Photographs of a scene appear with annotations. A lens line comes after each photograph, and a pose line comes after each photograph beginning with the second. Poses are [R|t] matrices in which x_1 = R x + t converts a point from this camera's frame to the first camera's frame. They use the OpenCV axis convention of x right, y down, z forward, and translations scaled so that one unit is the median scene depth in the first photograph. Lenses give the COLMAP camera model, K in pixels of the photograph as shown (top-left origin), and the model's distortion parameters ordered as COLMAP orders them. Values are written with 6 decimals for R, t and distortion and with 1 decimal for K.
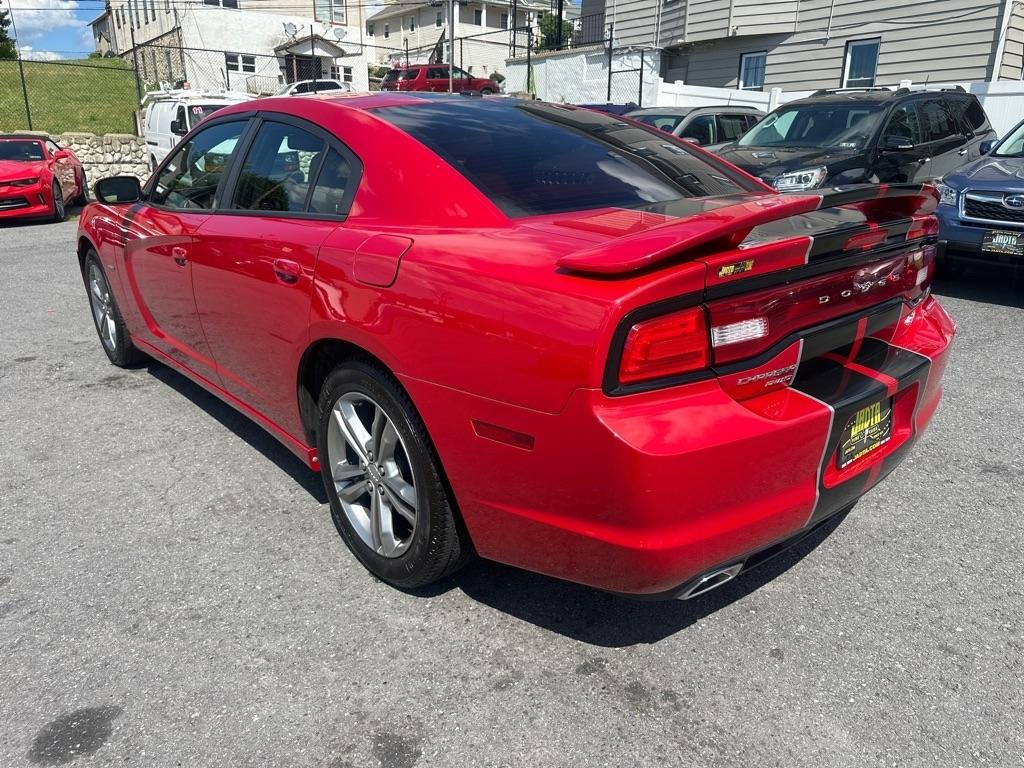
lens RADIAL K [[731.4, 0, 512.0], [0, 731.4, 384.0], [0, 0, 1]] dist [0.002386, -0.003890]
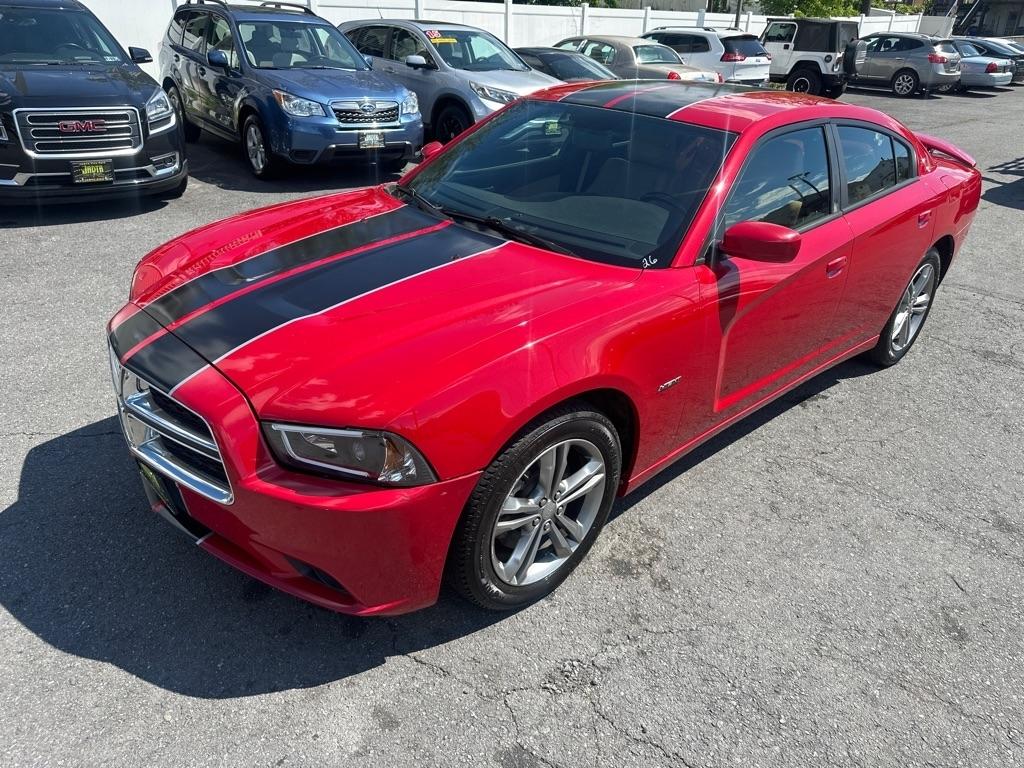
lens RADIAL K [[735.8, 0, 508.2], [0, 735.8, 386.7], [0, 0, 1]] dist [0.023815, -0.035603]
pose [[-0.053361, -0.448447, 0.892215, -1.832866], [0.279292, 0.851127, 0.444499, -0.792659], [-0.958722, 0.272907, 0.079830, 1.774171]]
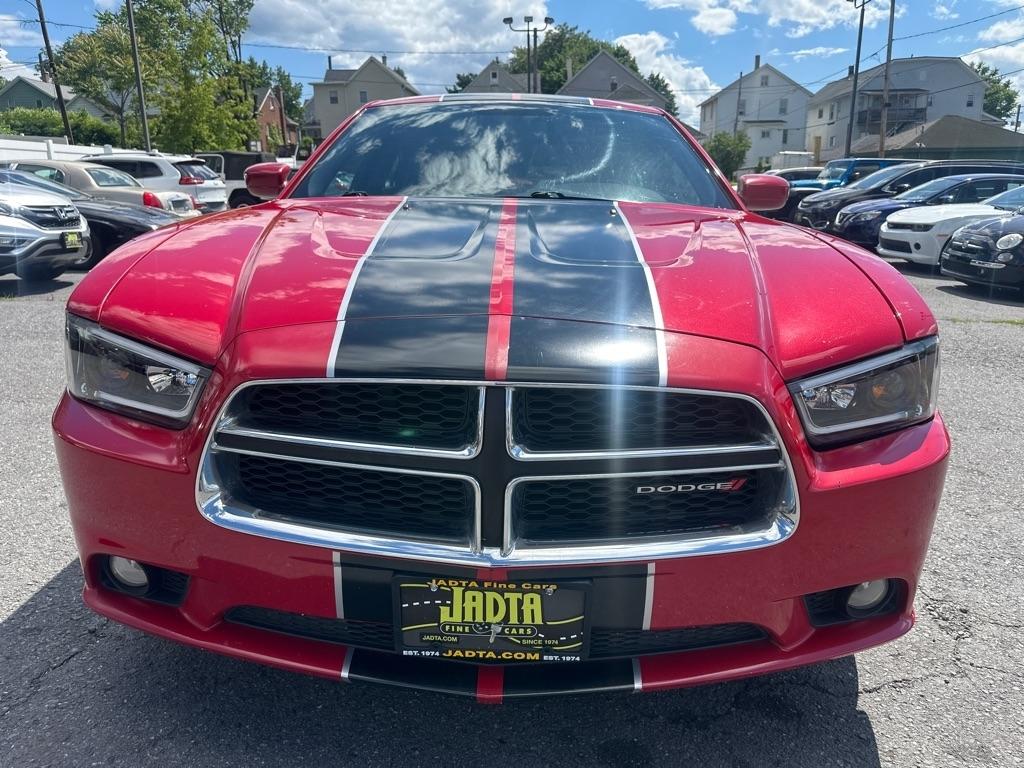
lens RADIAL K [[732.7, 0, 508.9], [0, 732.7, 387.1], [0, 0, 1]] dist [0.014452, -0.021040]
pose [[-0.754928, -0.175382, 0.631921, -1.267478], [0.195612, 0.859496, 0.472231, -0.747606], [-0.625955, 0.480112, -0.614551, 2.564291]]
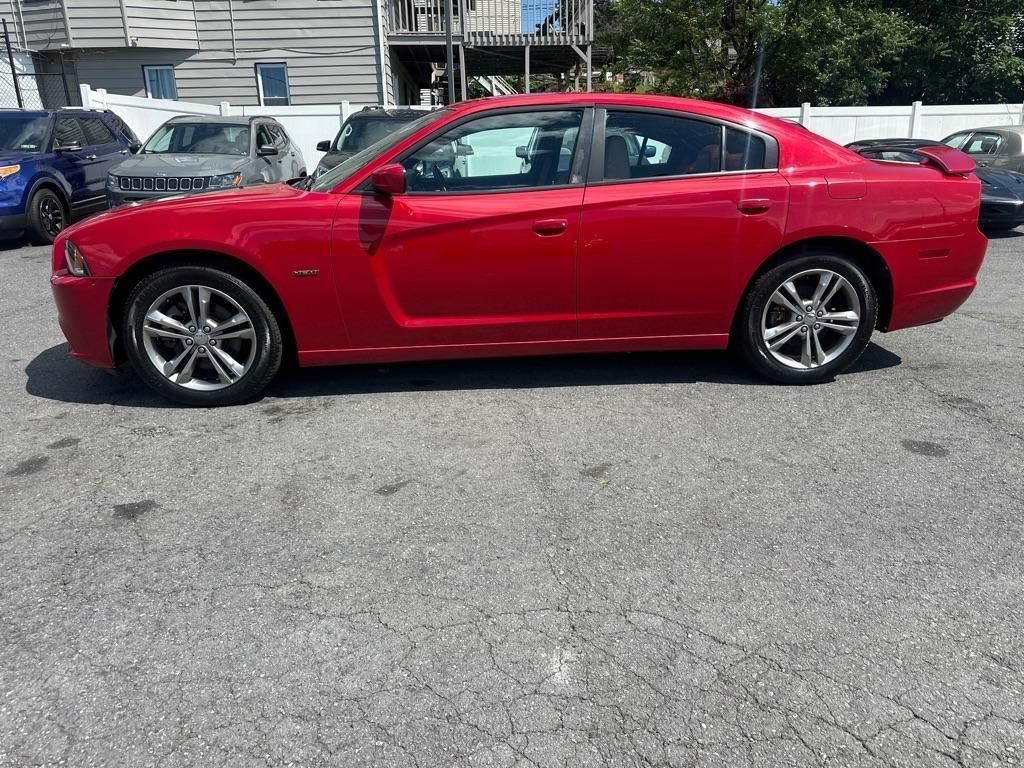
lens RADIAL K [[731.4, 0, 512.0], [0, 731.4, 384.0], [0, 0, 1]] dist [0.002386, -0.003890]
pose [[0.584355, -0.249502, 0.772190, -1.820427], [0.267828, 0.957539, 0.106711, -0.093214], [-0.766027, 0.144457, 0.626366, 0.454756]]
